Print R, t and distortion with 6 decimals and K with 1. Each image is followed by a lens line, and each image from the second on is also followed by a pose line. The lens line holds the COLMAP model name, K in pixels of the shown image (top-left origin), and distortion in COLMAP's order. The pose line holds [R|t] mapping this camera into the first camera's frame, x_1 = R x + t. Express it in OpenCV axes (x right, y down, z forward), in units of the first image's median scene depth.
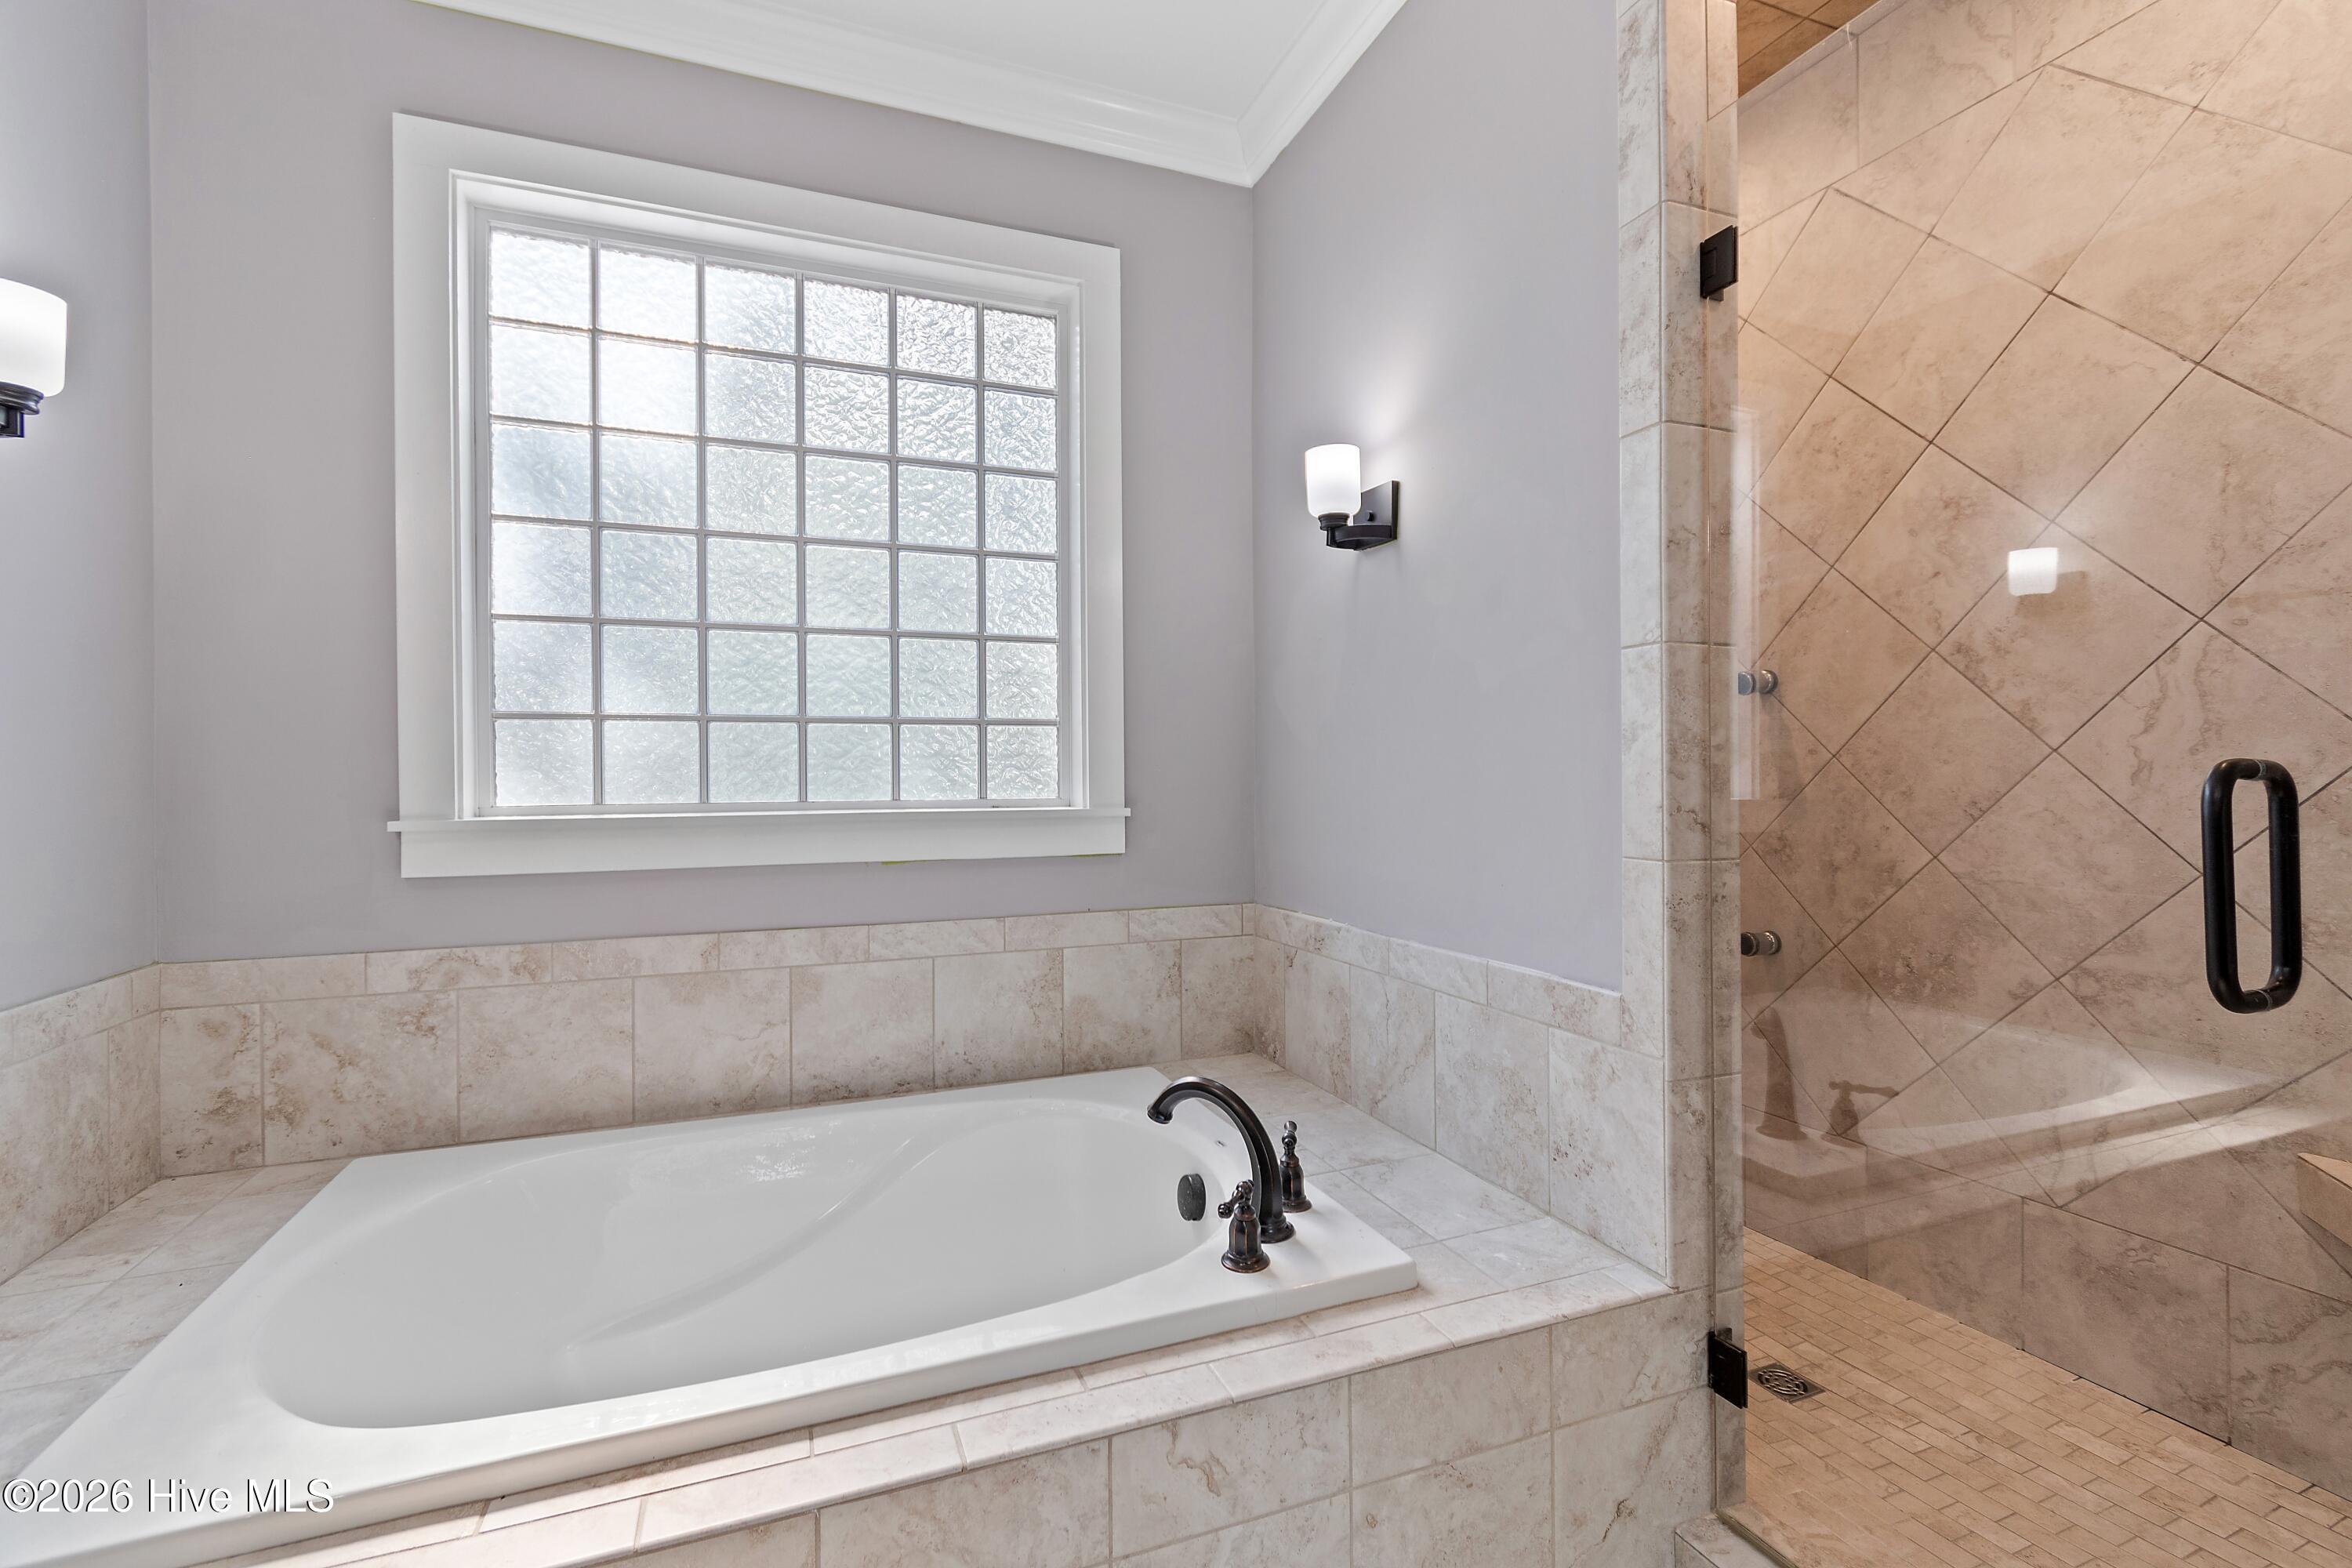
lens RADIAL K [[1037.2, 0, 1177.4], [0, 1037.2, 778.5], [0, 0, 1]] dist [0.000705, 0.000215]
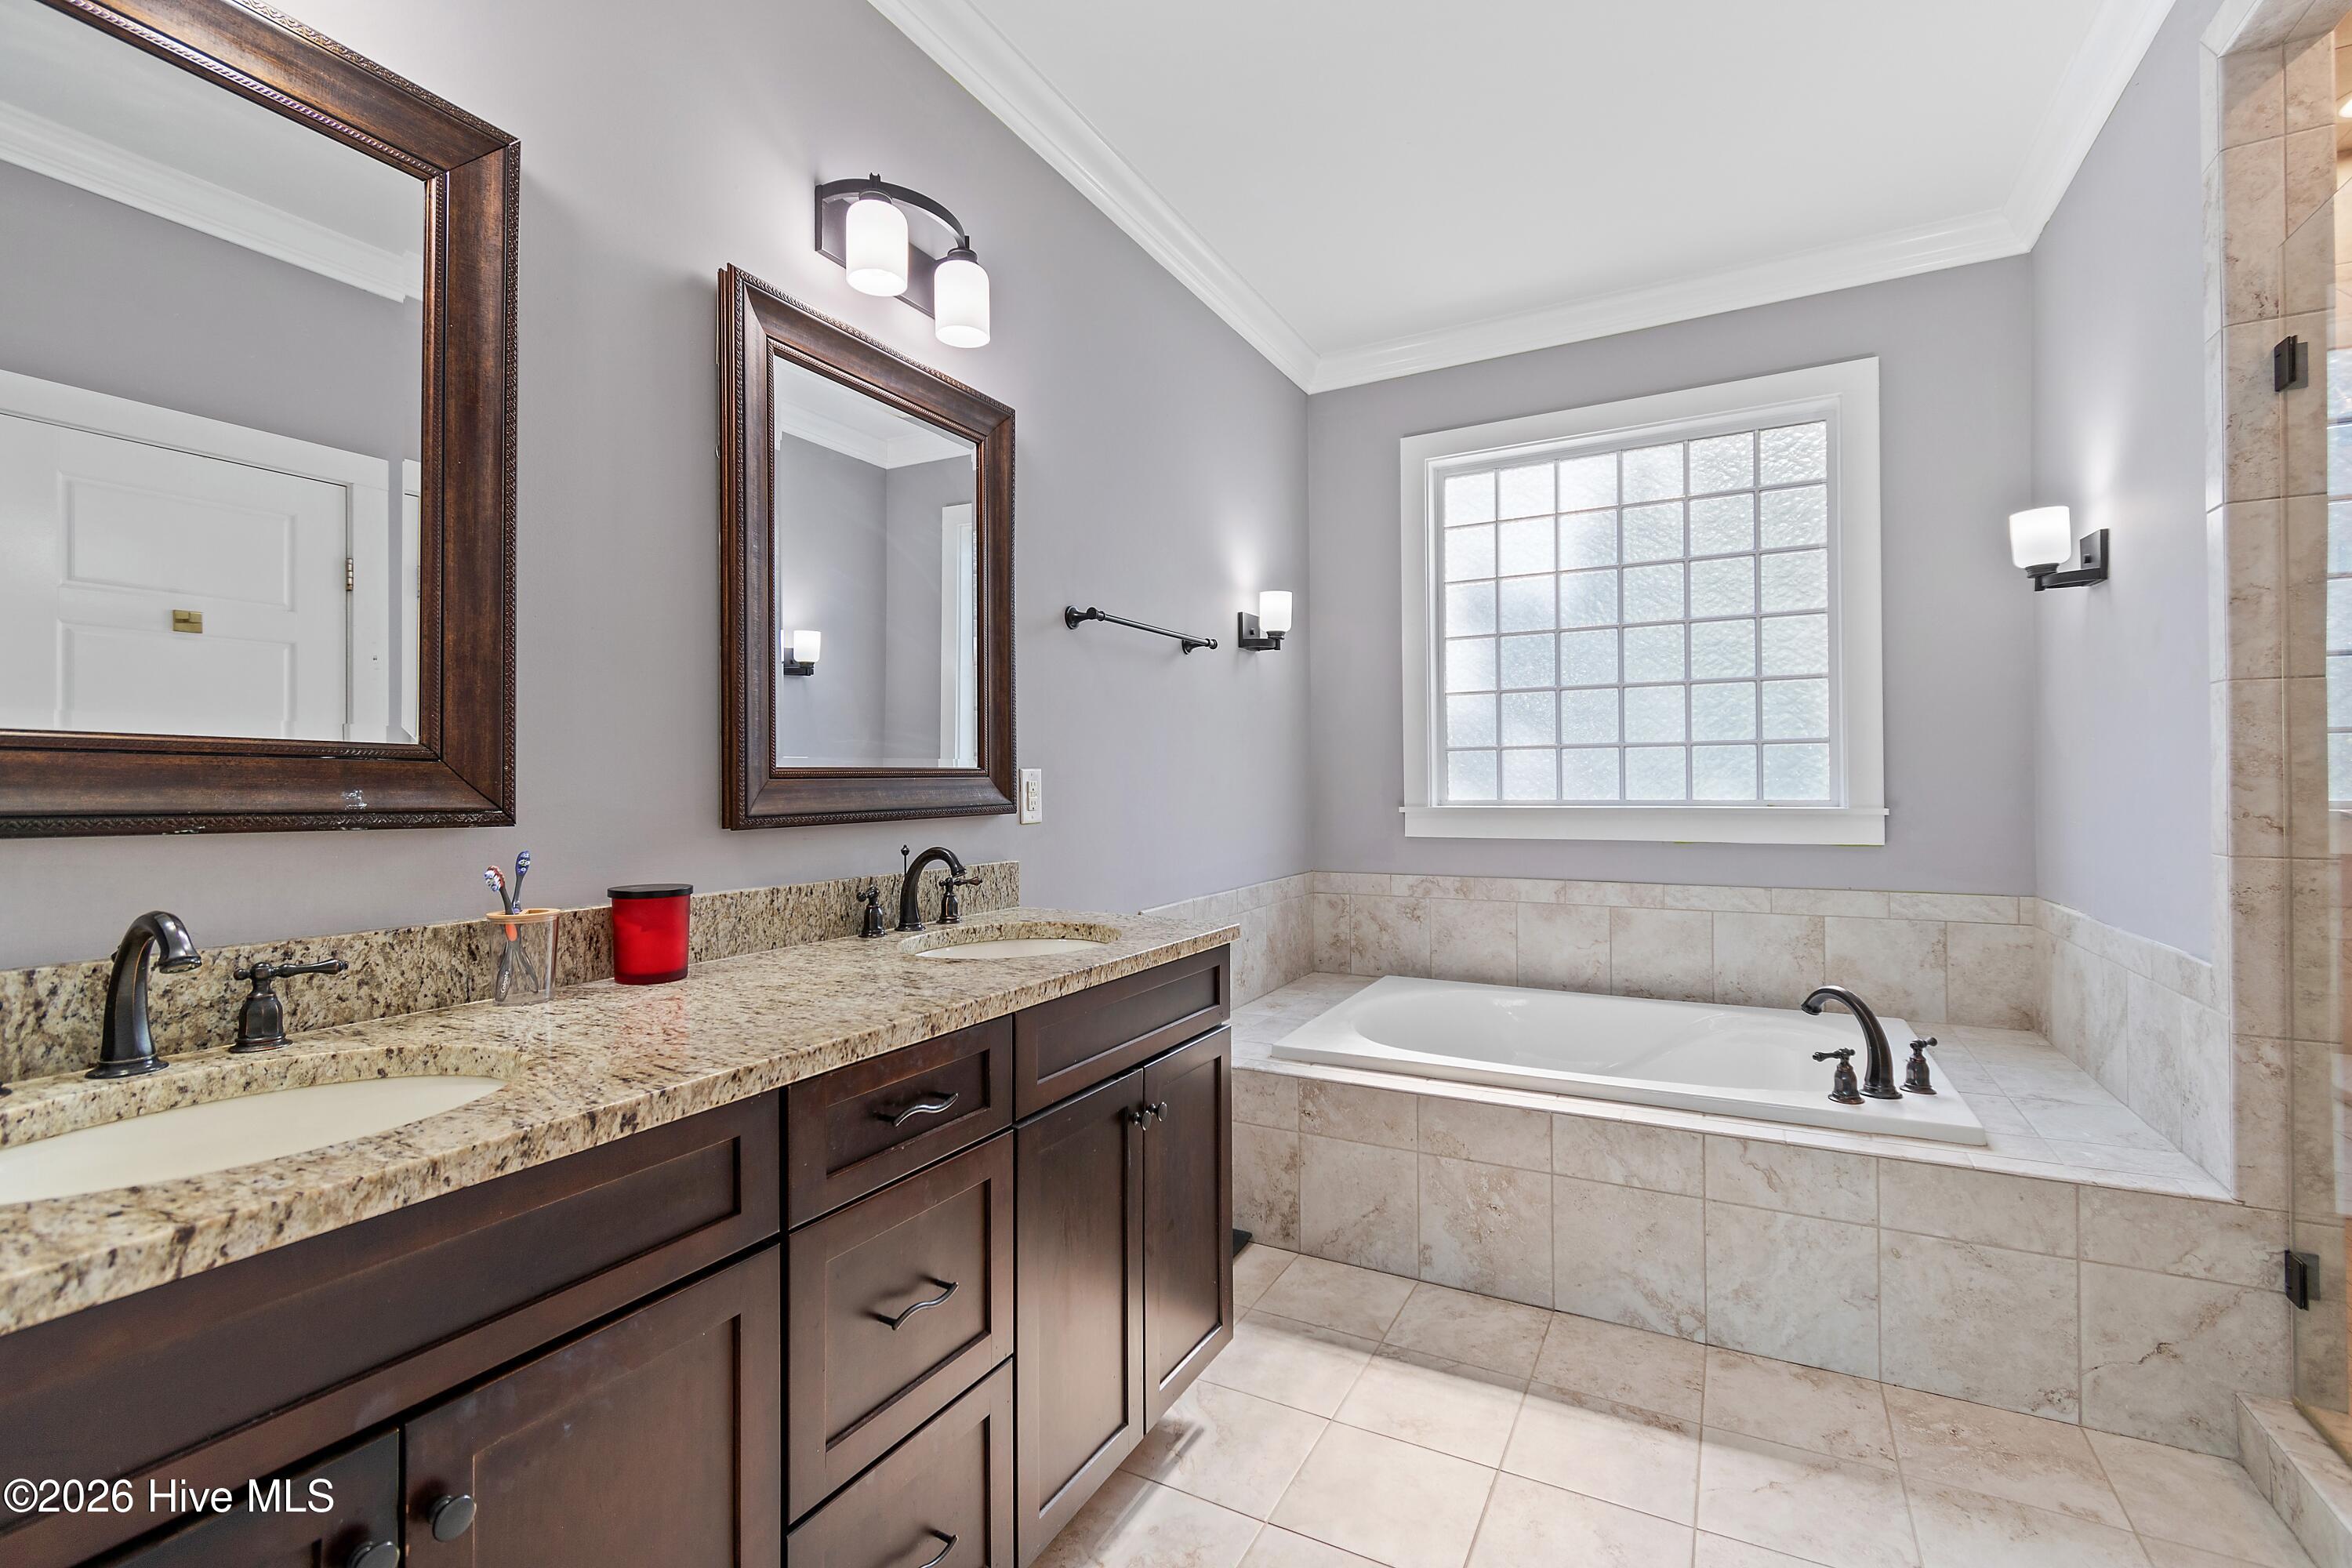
lens RADIAL K [[1037.2, 0, 1177.4], [0, 1037.2, 778.5], [0, 0, 1]] dist [0.000705, 0.000215]
pose [[0.647205, -0.002456, -0.762312, 0.422779], [0.003513, 0.999994, -0.000240, -0.012482], [0.762308, -0.002523, 0.647210, -0.537378]]
